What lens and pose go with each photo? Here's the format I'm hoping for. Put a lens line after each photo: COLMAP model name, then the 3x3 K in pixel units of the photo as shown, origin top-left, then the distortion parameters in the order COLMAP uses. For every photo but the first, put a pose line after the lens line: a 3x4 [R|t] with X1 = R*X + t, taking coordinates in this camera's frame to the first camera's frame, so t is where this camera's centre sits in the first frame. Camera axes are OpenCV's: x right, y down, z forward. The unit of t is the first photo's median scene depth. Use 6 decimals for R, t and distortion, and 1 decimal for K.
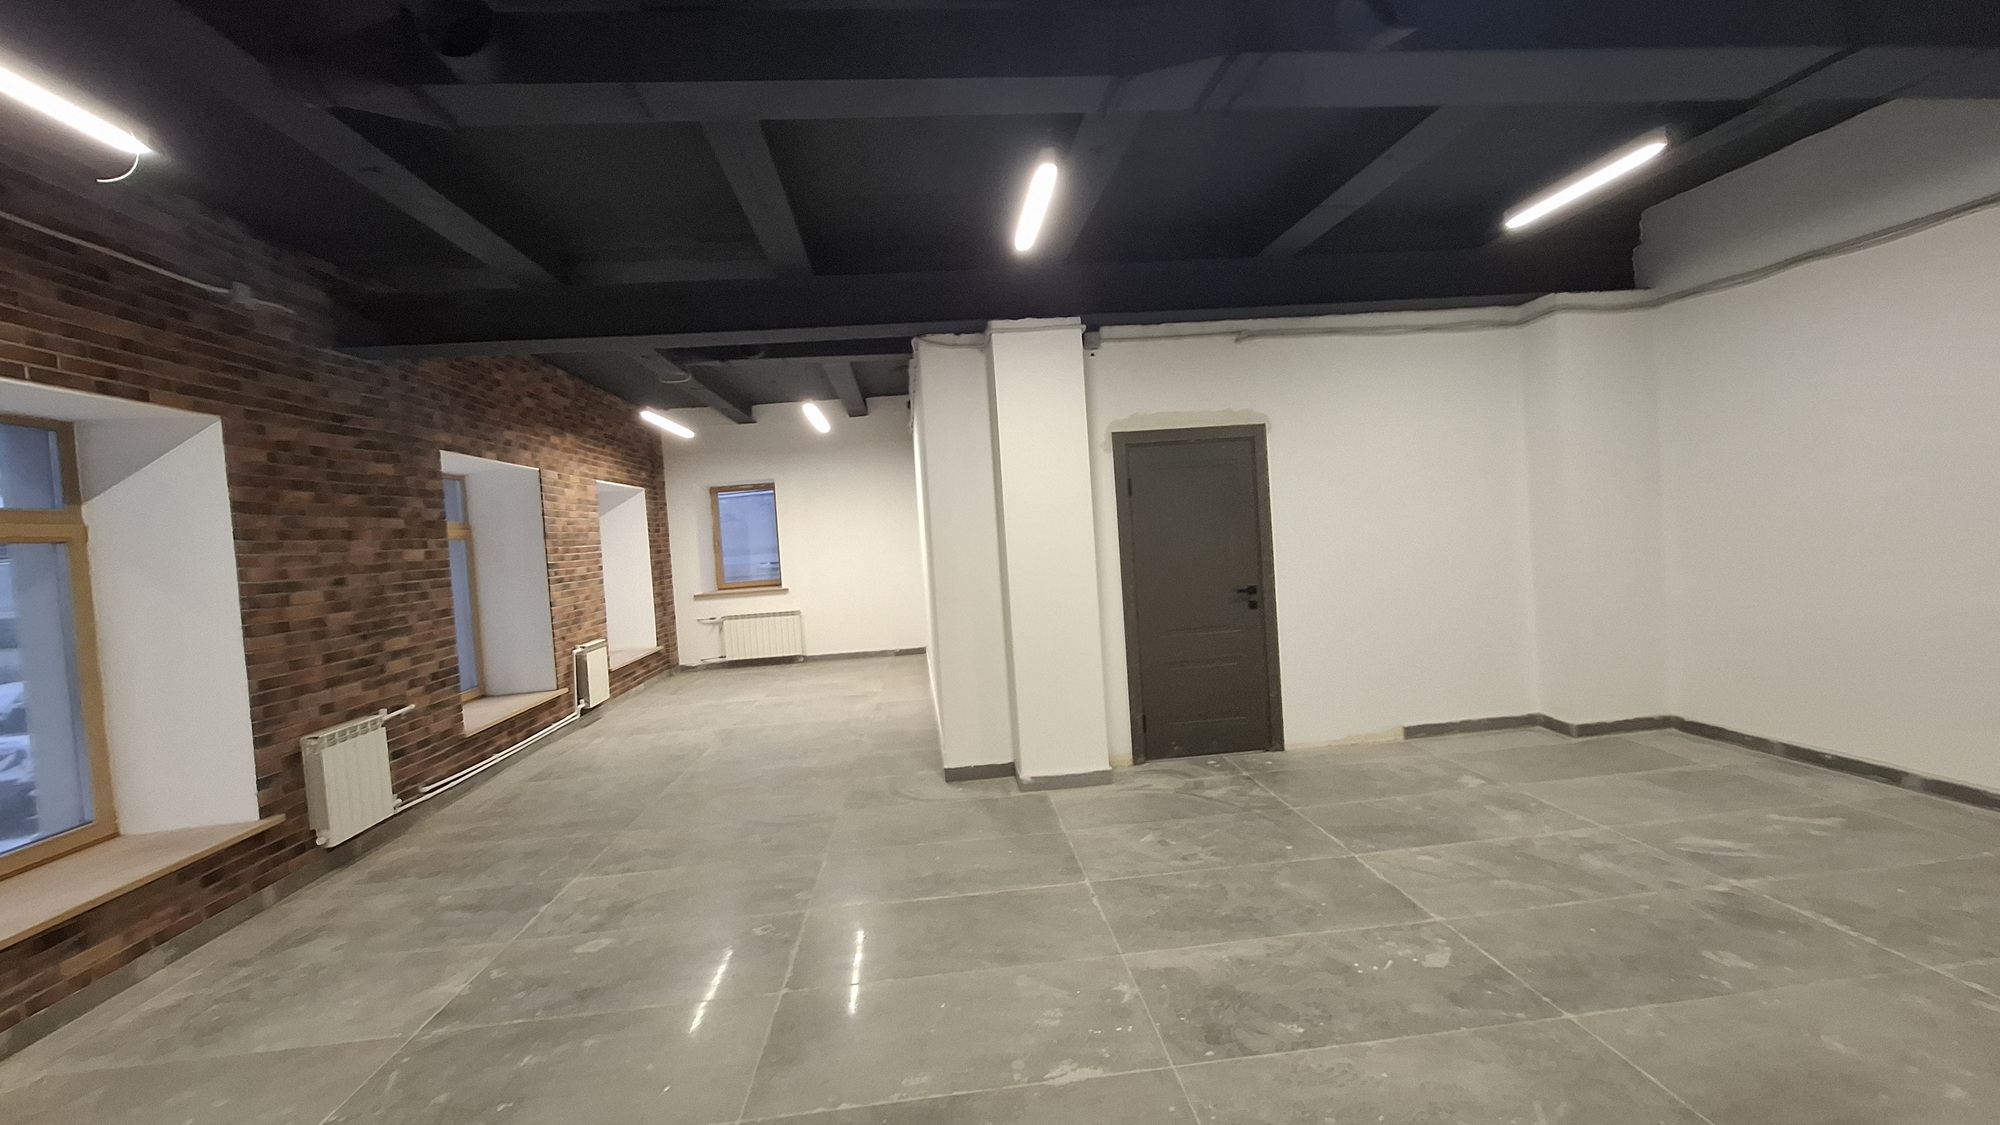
lens RADIAL K [[790.5, 0, 994.9], [0, 790.5, 549.1], [0, 0, 1]] dist [-0.006233, 0.002903]
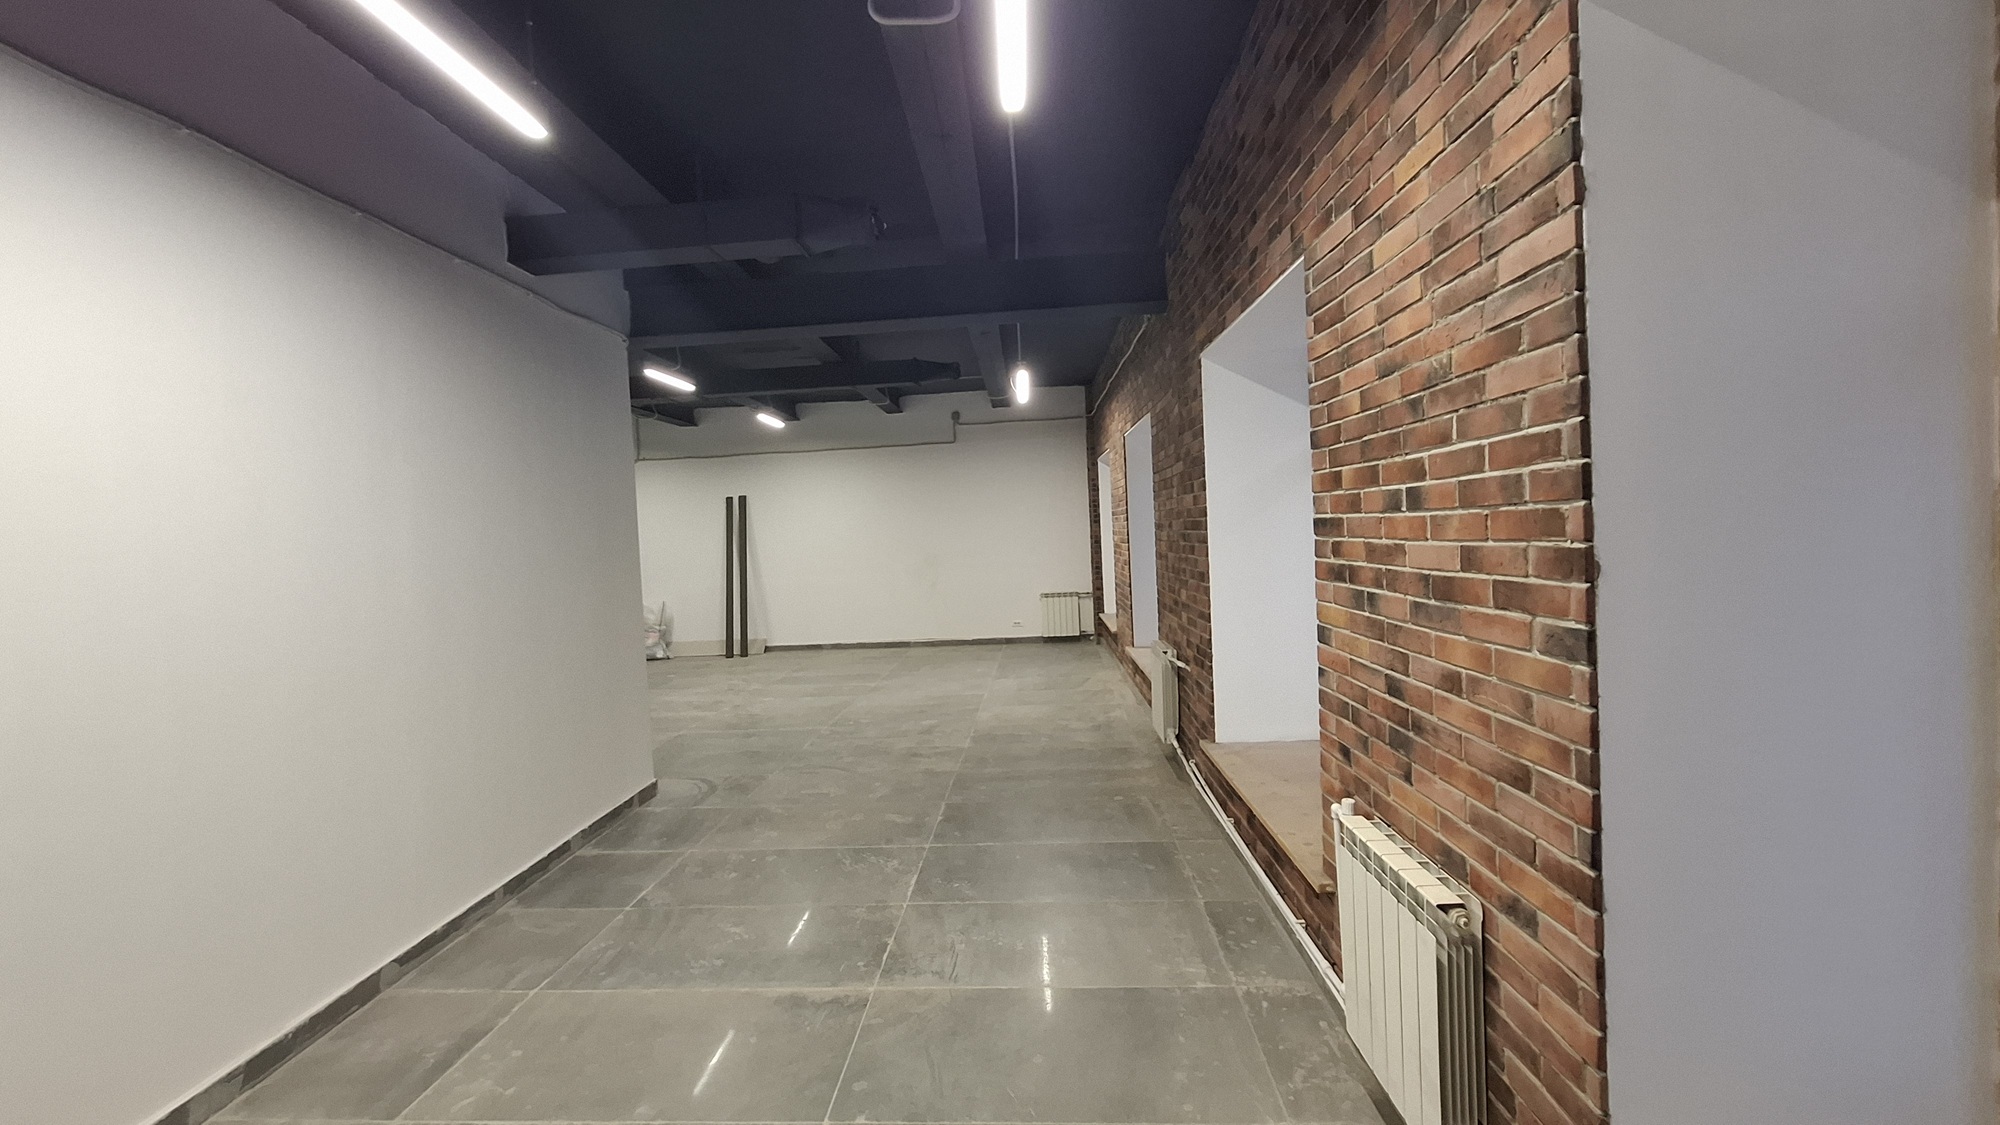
lens RADIAL K [[790.5, 0, 998.7], [0, 790.5, 548.2], [0, 0, 1]] dist [-0.006233, 0.002903]
pose [[-0.983397, 0.108063, 0.145781, -0.684913], [0.114606, 0.992713, 0.037231, 0.002730], [-0.140696, 0.053320, -0.988616, 1.973541]]
